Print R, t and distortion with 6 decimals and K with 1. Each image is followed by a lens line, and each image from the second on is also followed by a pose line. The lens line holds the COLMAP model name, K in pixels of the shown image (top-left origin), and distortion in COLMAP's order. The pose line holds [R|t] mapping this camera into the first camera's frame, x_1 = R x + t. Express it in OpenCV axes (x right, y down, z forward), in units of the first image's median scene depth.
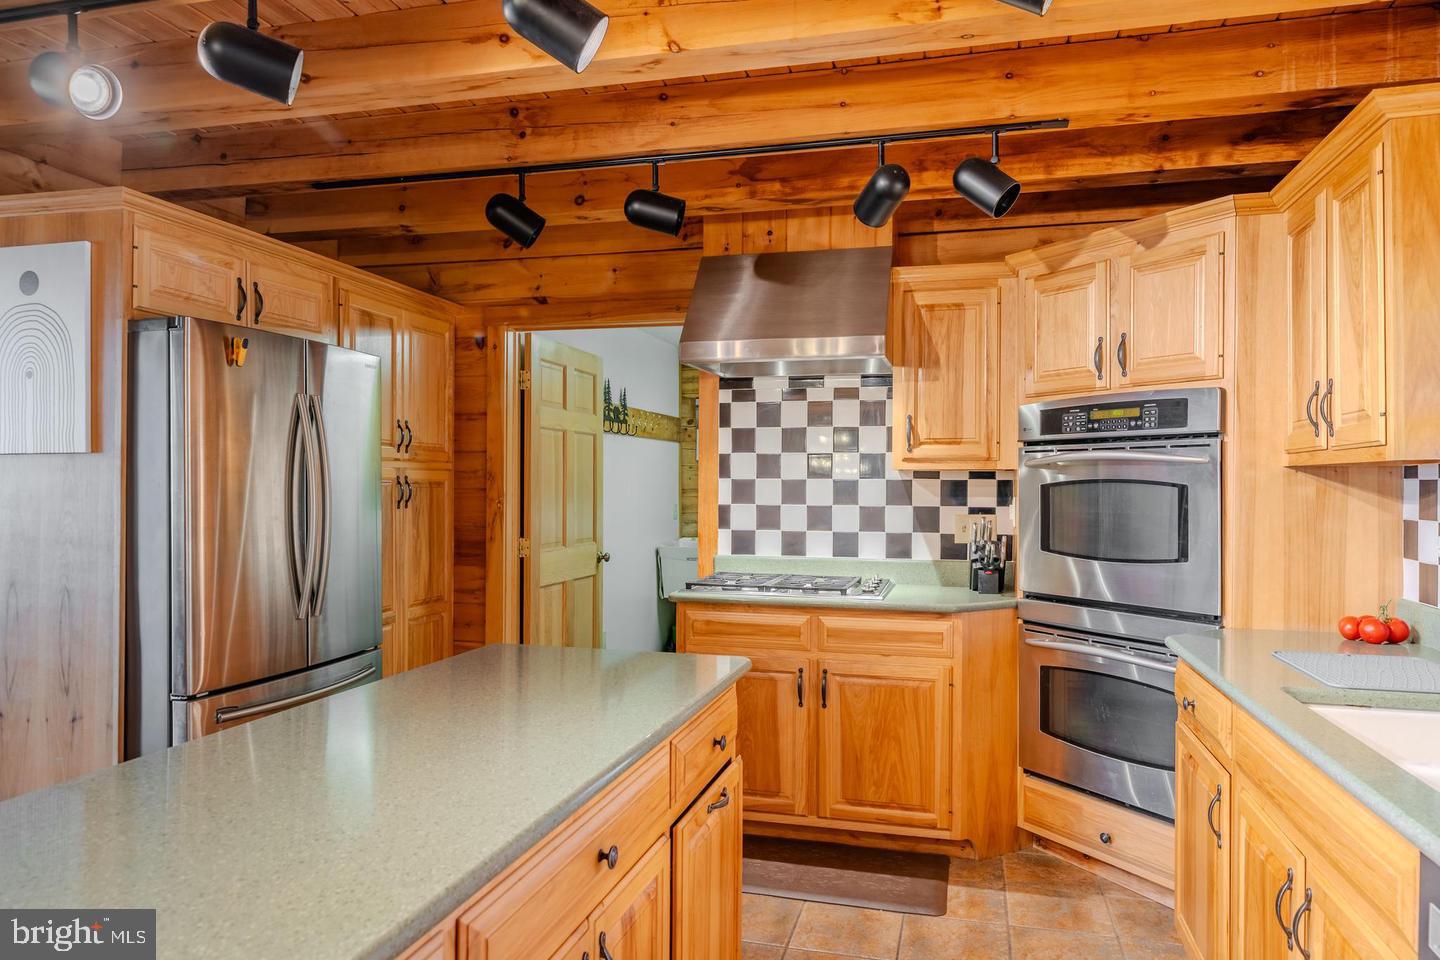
lens RADIAL K [[947.8, 0, 721.0], [0, 947.8, 484.6], [0, 0, 1]] dist [0.000276, 0.001440]
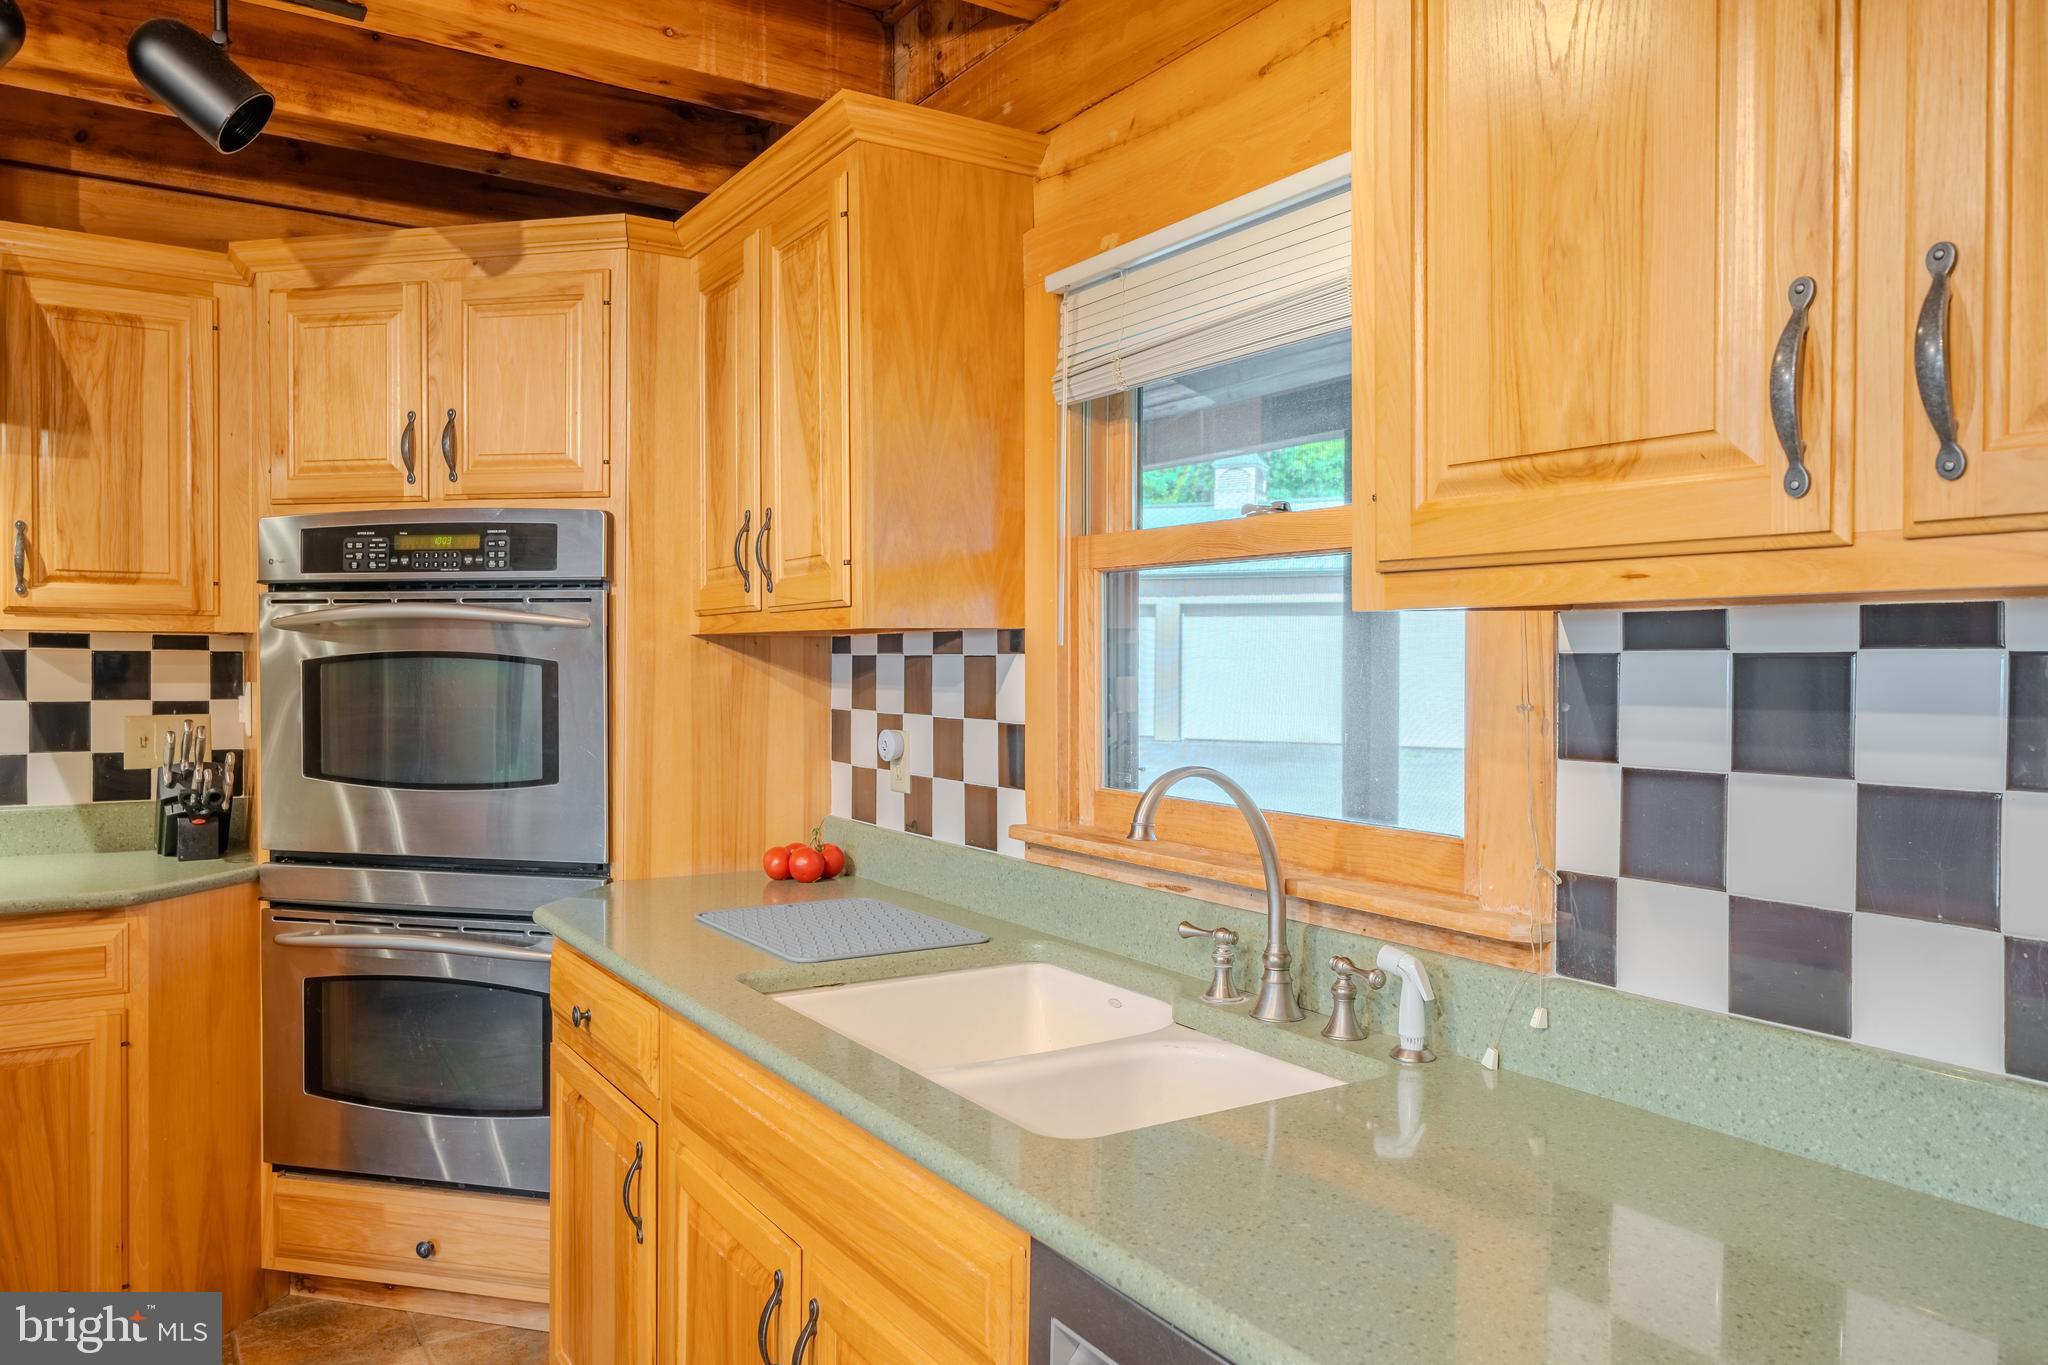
lens RADIAL K [[1400.3, 0, 1018.9], [0, 1400.3, 688.7], [0, 0, 1]] dist [0.000029, 0.002861]
pose [[0.678916, -0.012885, 0.734103, 0.014811], [-0.002933, 0.999790, 0.020261, -0.001401], [-0.734210, -0.015909, 0.678736, 0.133911]]
